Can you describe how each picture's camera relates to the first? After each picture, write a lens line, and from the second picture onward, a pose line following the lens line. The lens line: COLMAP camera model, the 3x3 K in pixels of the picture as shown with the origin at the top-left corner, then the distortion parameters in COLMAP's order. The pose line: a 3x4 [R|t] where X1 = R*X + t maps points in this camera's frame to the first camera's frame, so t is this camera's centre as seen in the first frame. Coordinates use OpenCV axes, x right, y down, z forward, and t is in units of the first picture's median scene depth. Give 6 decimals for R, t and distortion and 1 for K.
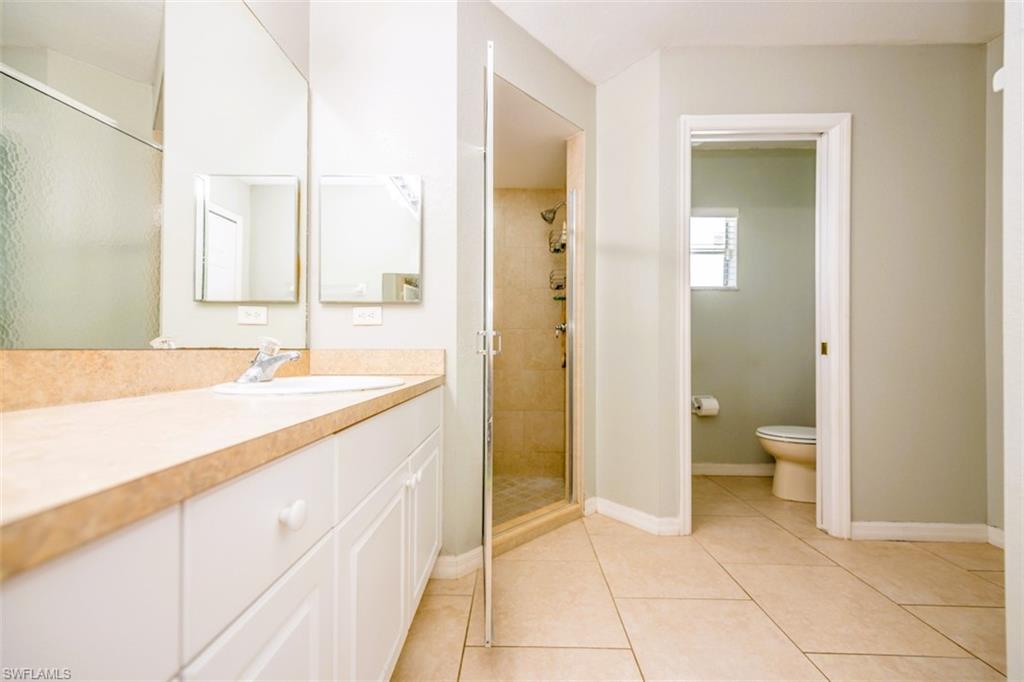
lens RADIAL K [[405.6, 0, 514.6], [0, 405.6, 347.3], [0, 0, 1]] dist [0.016309, -0.000072]
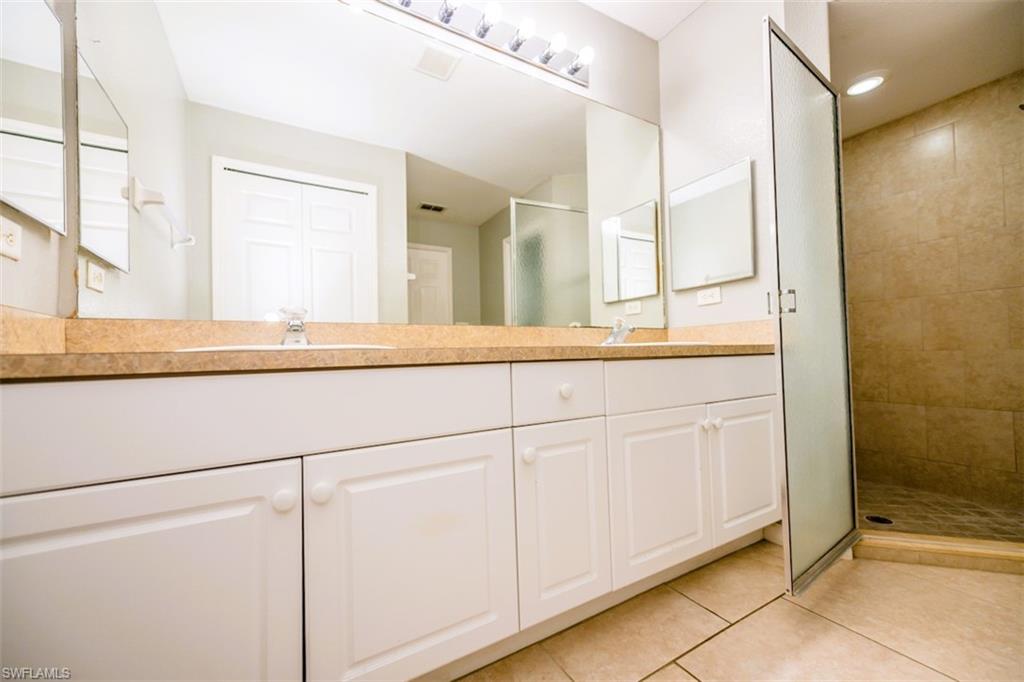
lens RADIAL K [[405.6, 0, 514.6], [0, 405.6, 347.3], [0, 0, 1]] dist [0.016309, -0.000072]
pose [[0.515003, -0.036449, -0.856413, 0.349578], [0.032100, 0.999215, -0.023223, 0.078180], [0.856587, -0.015531, 0.515769, -0.082959]]
